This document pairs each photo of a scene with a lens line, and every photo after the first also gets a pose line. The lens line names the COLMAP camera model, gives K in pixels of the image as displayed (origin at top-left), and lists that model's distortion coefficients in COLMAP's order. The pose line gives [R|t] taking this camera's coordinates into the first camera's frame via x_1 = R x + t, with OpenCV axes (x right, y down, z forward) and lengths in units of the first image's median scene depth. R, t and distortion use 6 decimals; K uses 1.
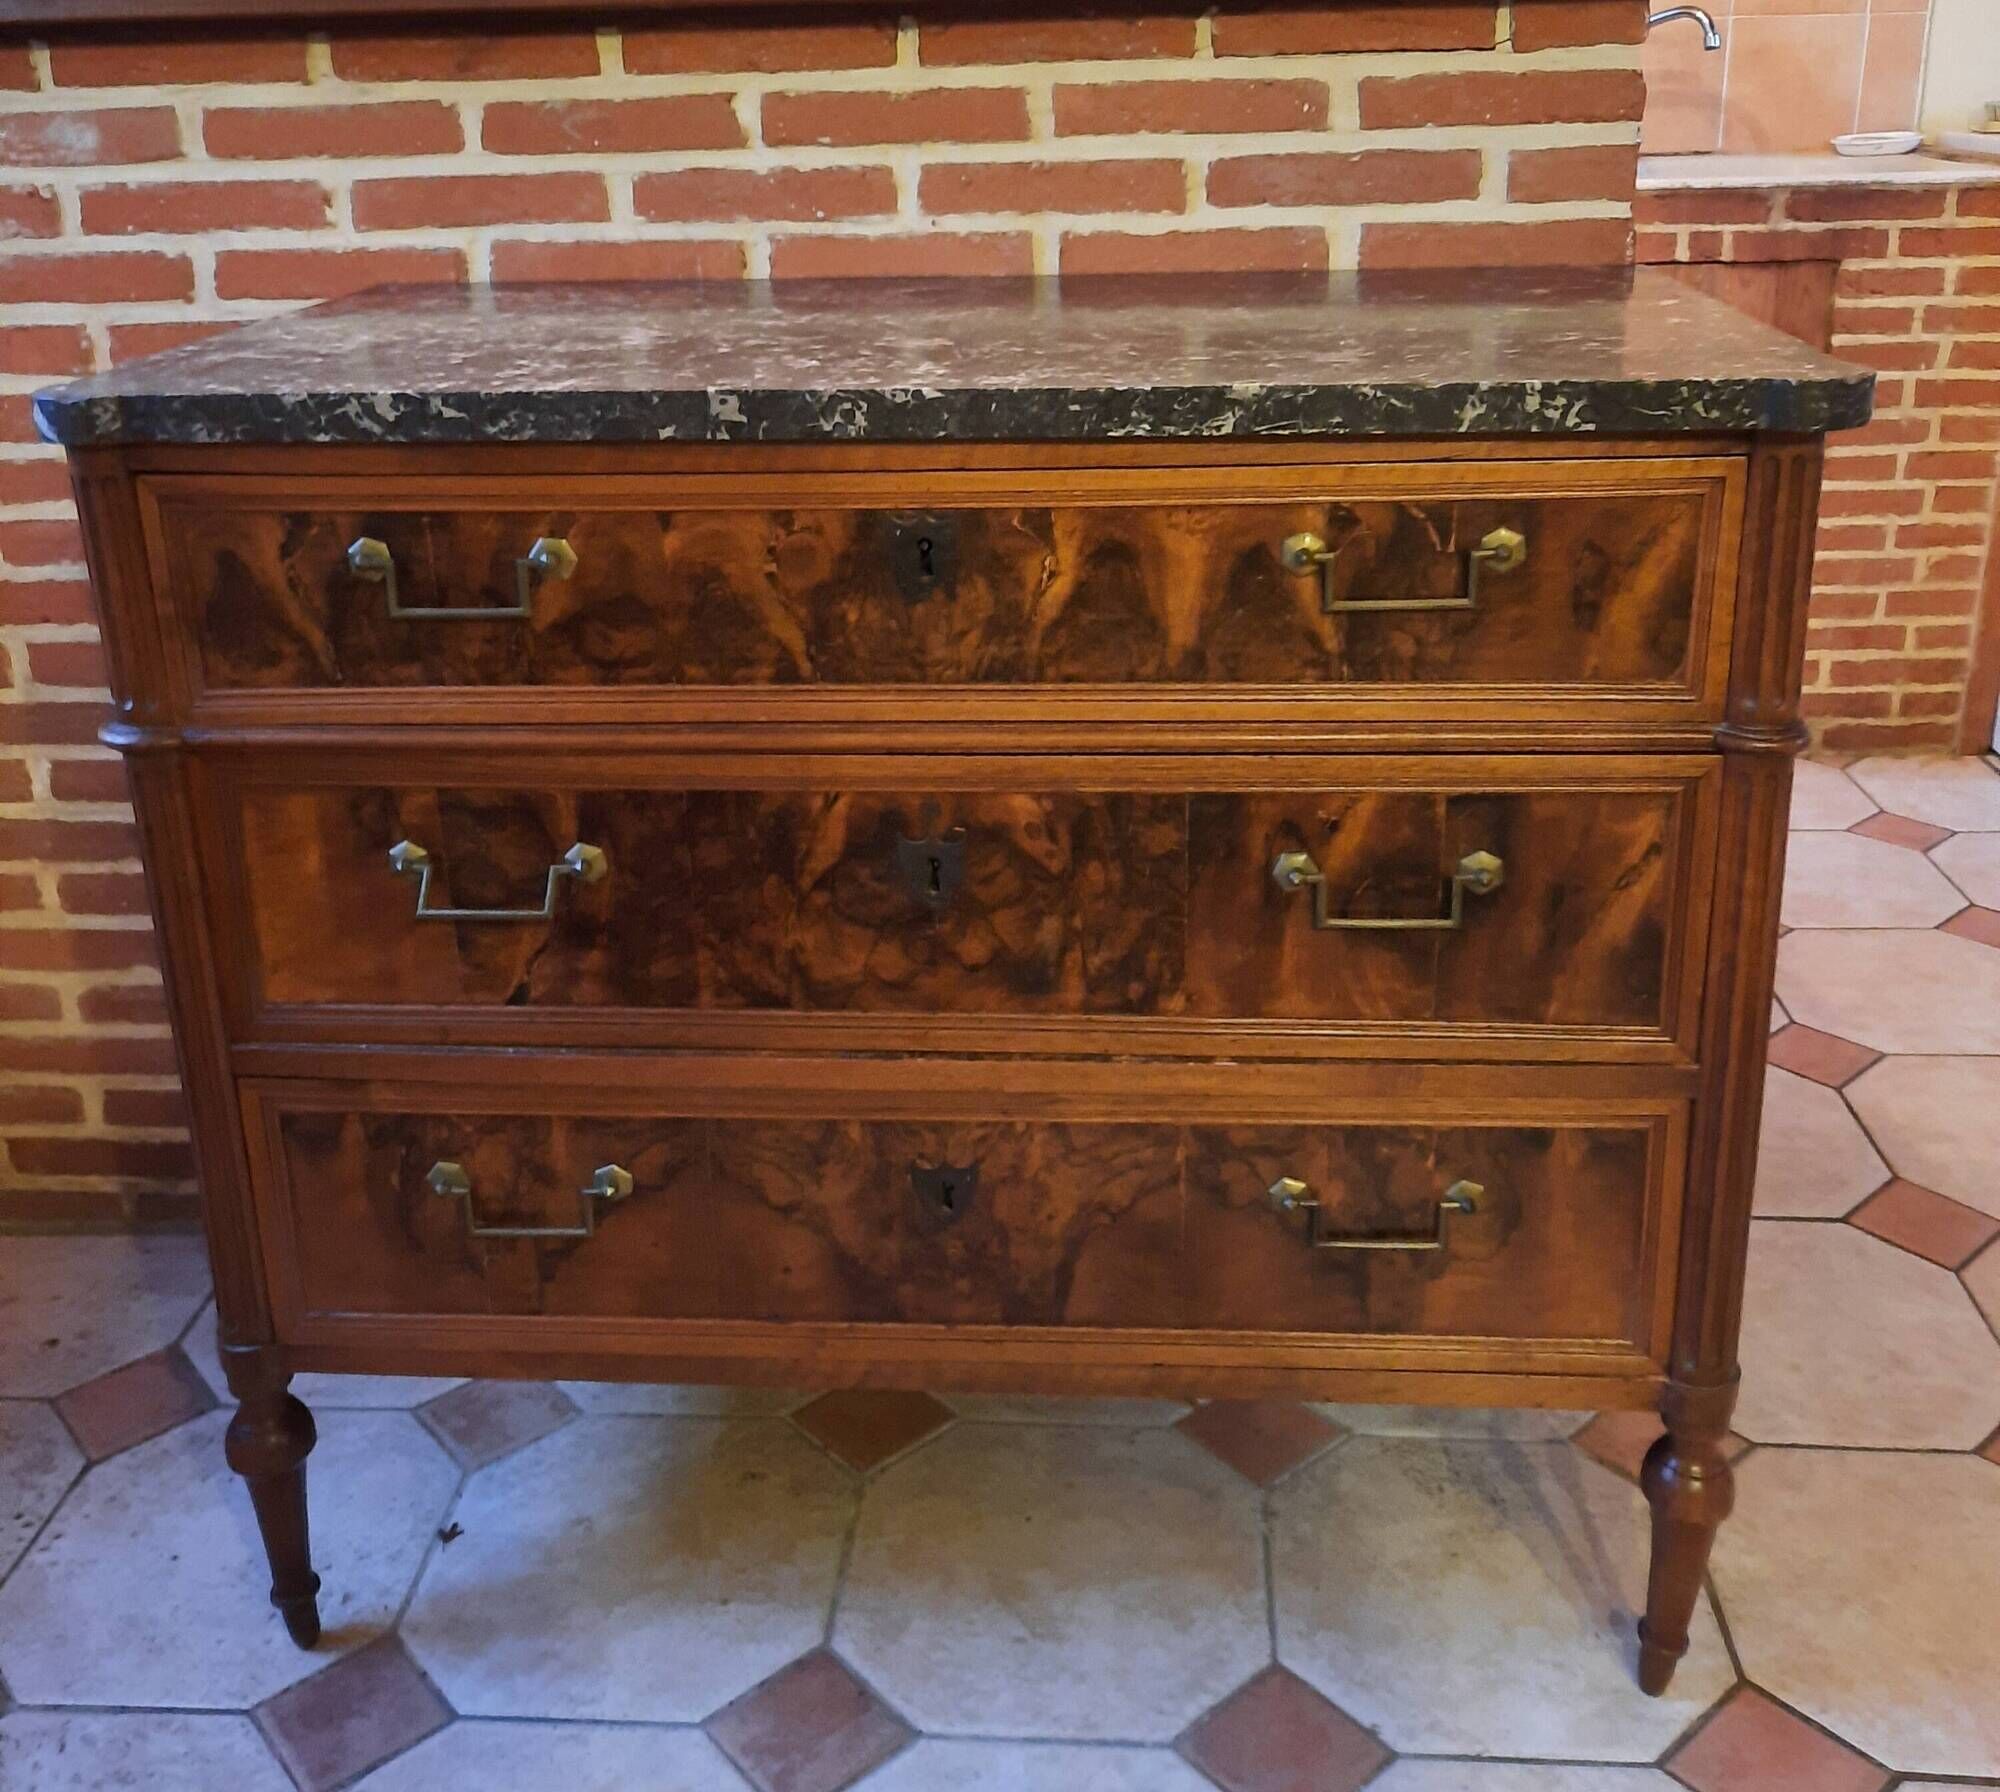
lens RADIAL K [[1998.5, 0, 1010.3], [0, 1998.5, 672.3], [0, 0, 1]] dist [0.015037, 0.000000]
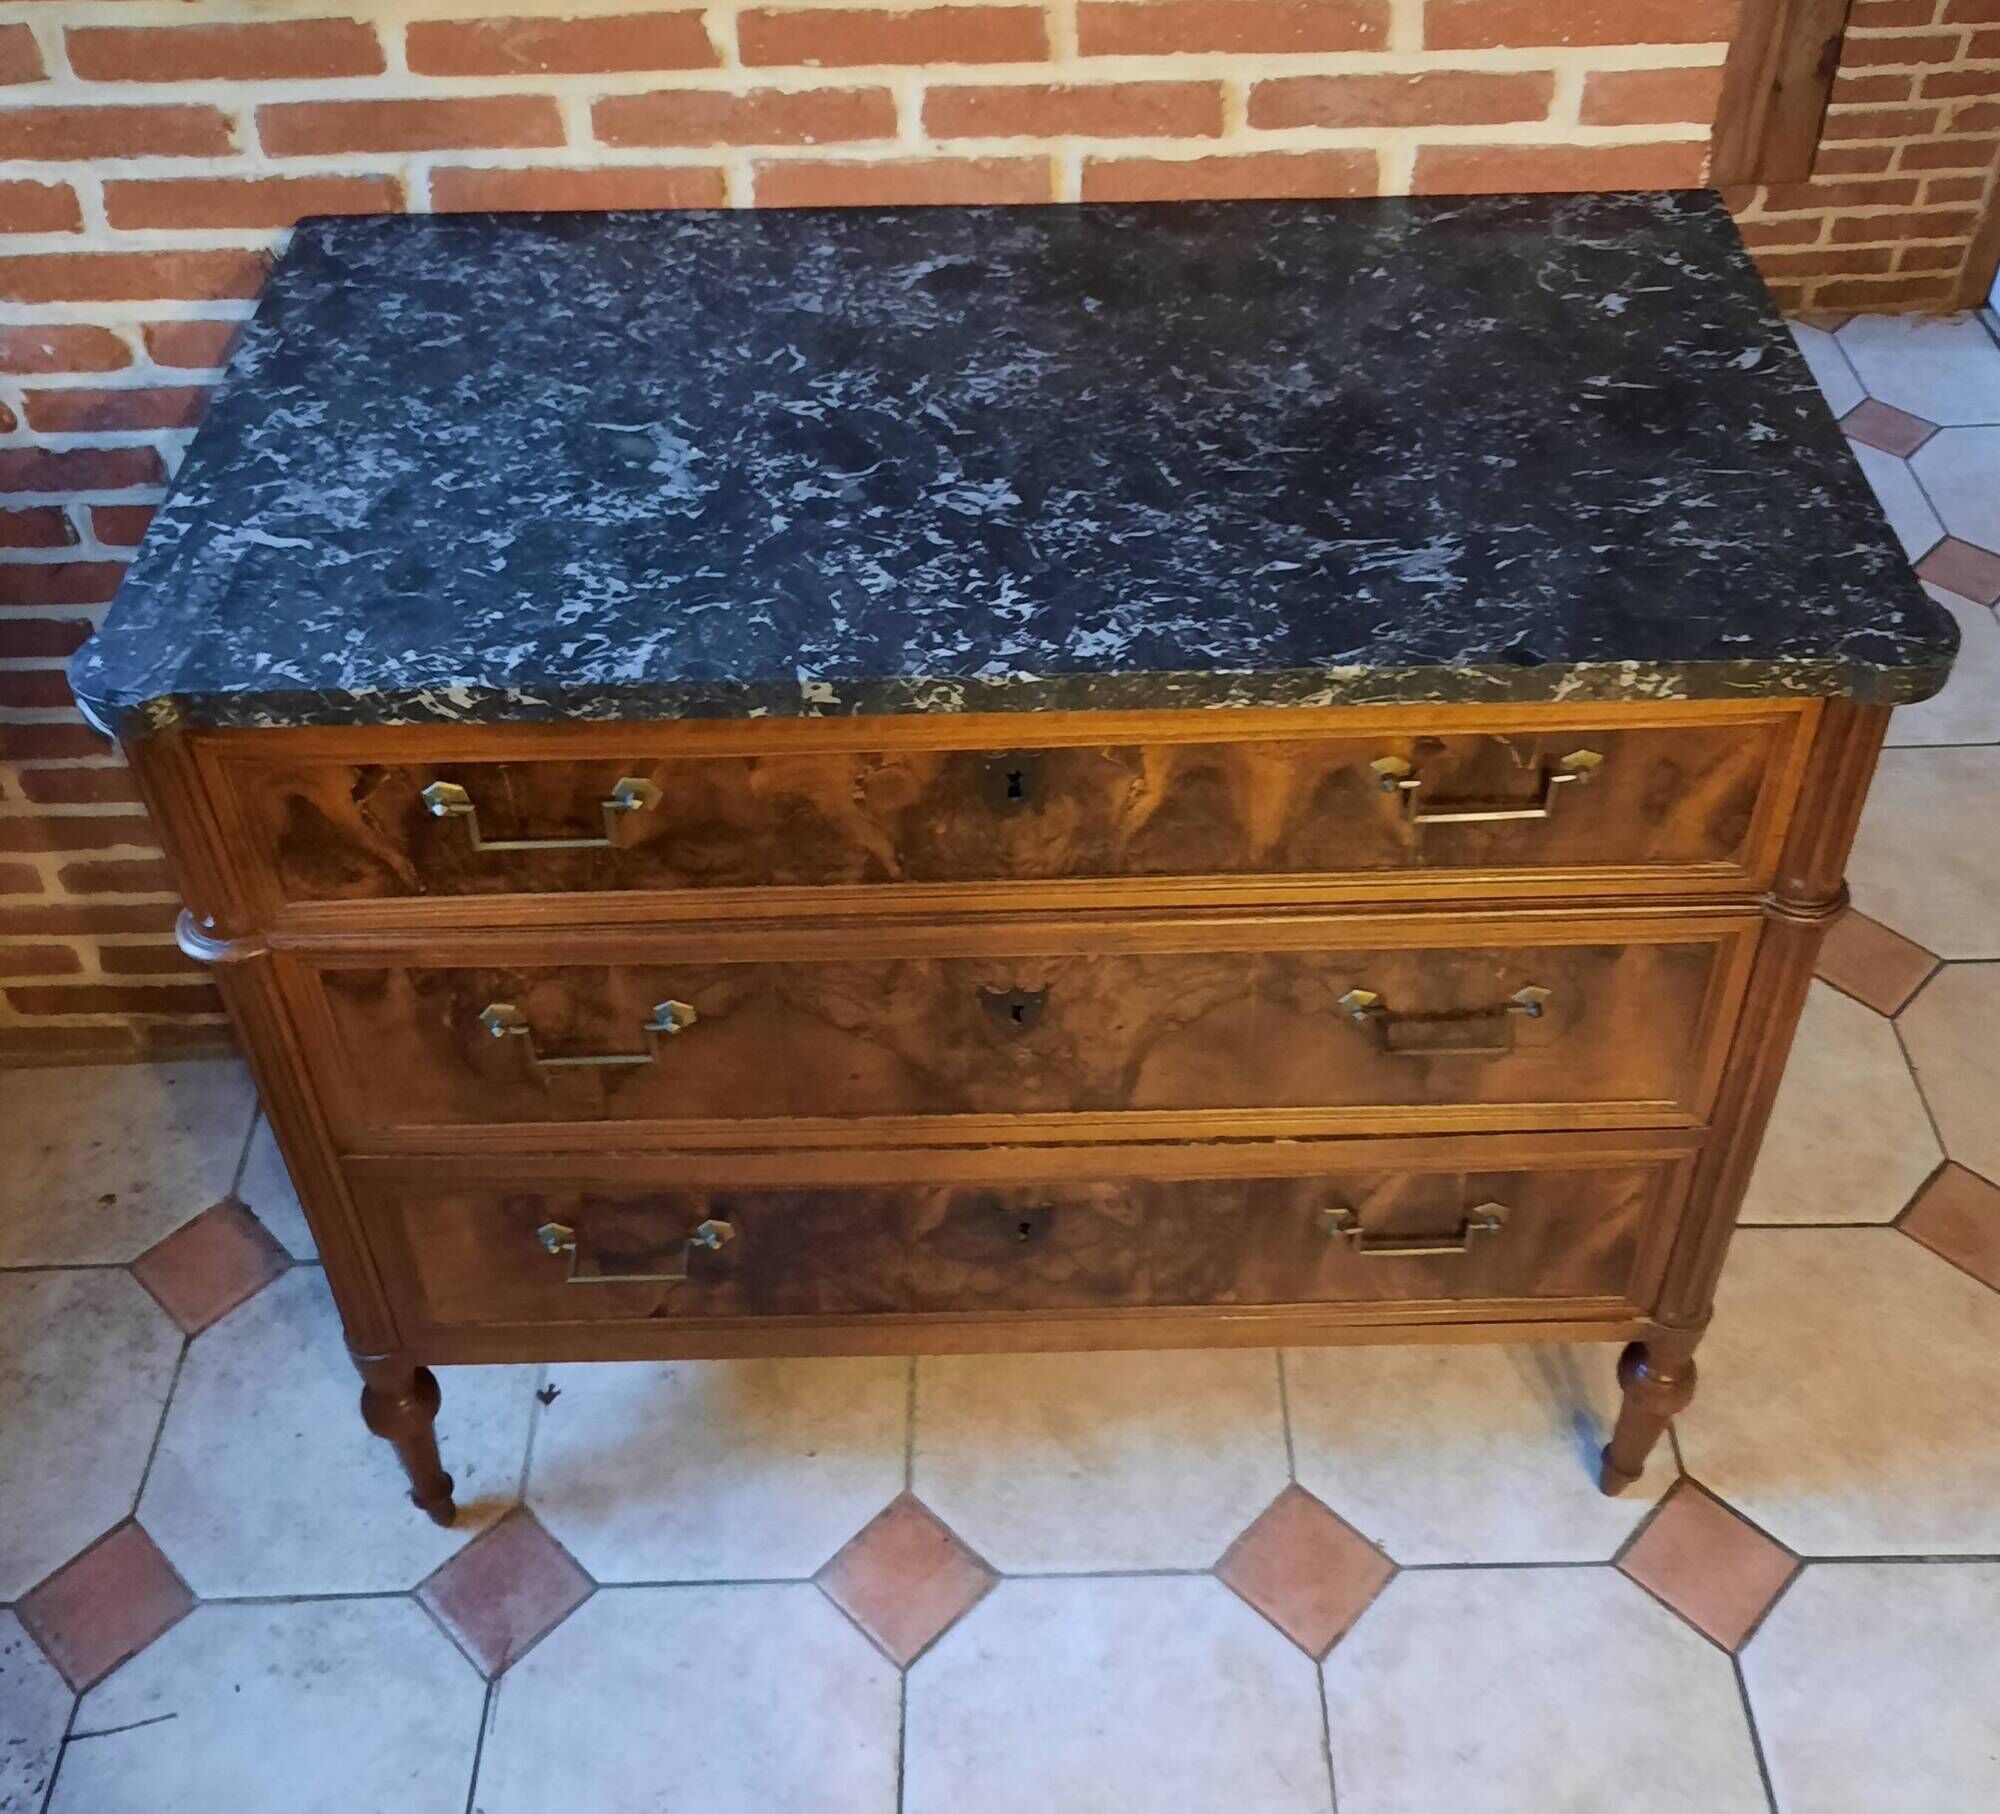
lens RADIAL K [[2241.4, 0, 1036.0], [0, 2241.4, 726.3], [0, 0, 1]] dist [0.026557, 0.000000]
pose [[0.996053, -0.050205, 0.073198, -0.093642], [0.017491, 0.919515, 0.392665, -0.436480], [-0.087021, -0.389835, 0.916764, -0.018319]]
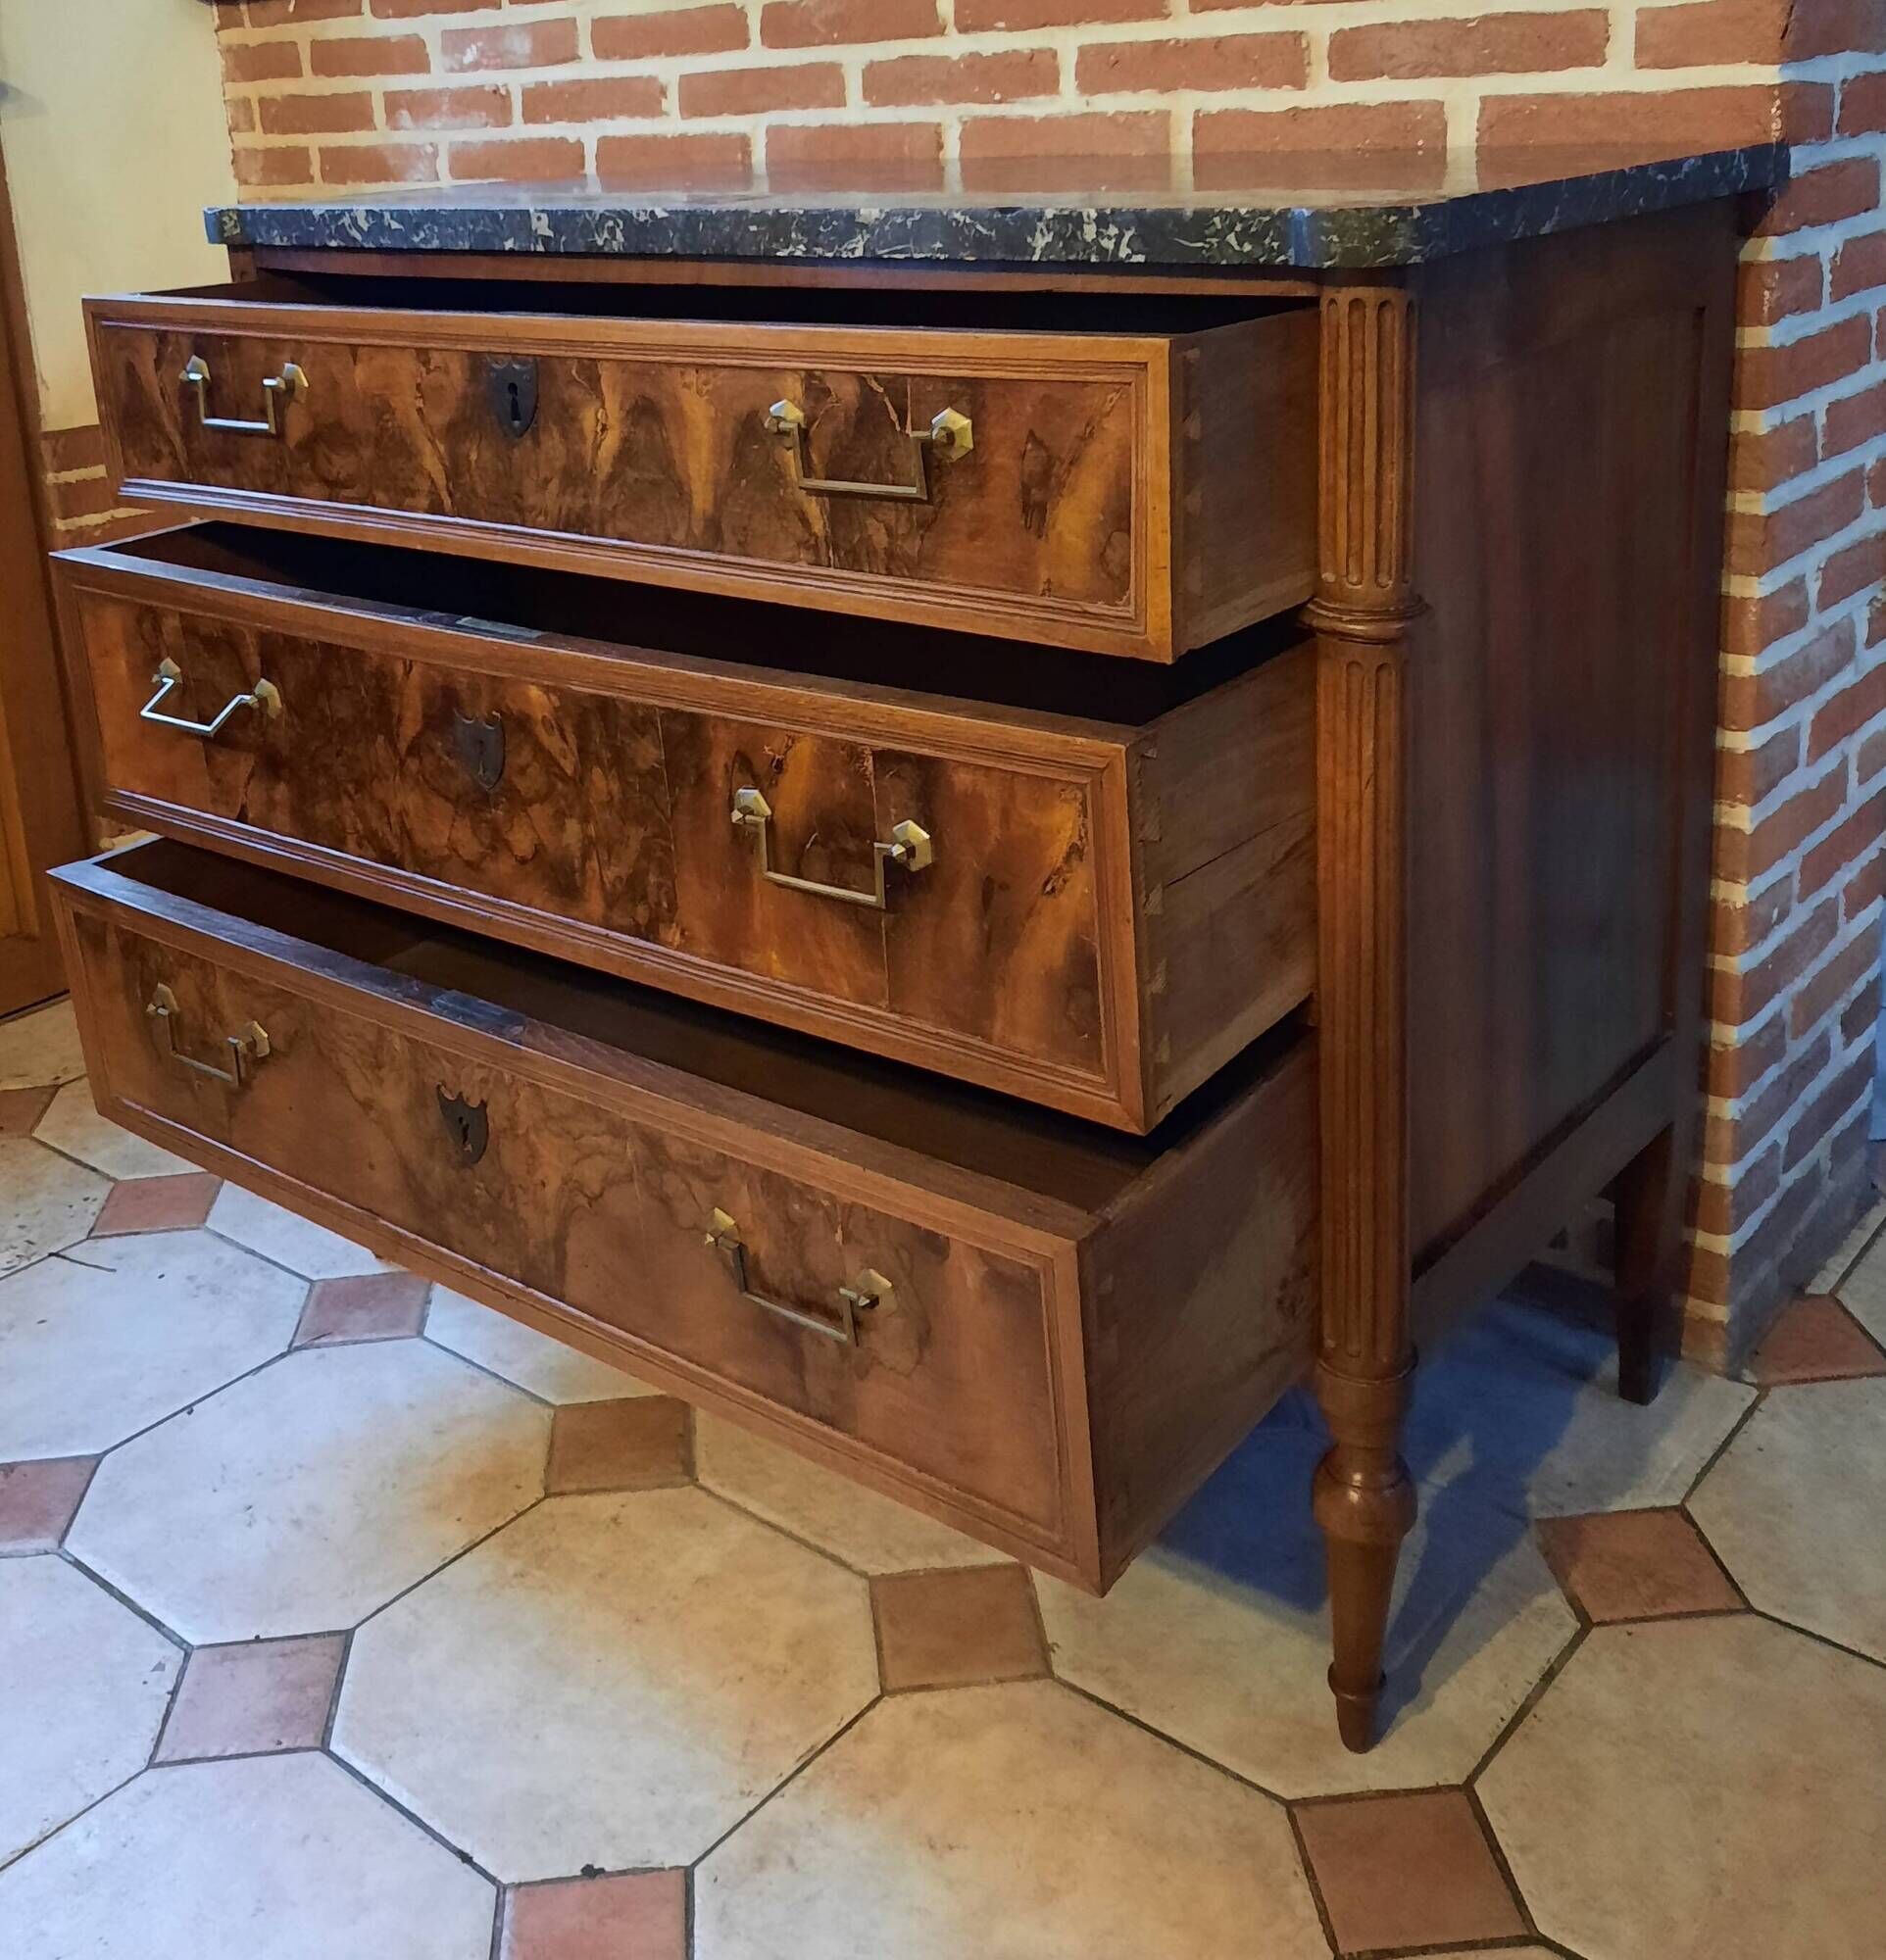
lens RADIAL K [[2181.5, 0, 859.9], [0, 2181.5, 620.7], [0, 0, 1]] dist [0.025822, 0.000000]
pose [[0.799553, 0.128283, -0.586736, 0.637349], [-0.150054, 0.988609, 0.011668, 0.045065], [0.581549, 0.078712, 0.809694, 0.064524]]
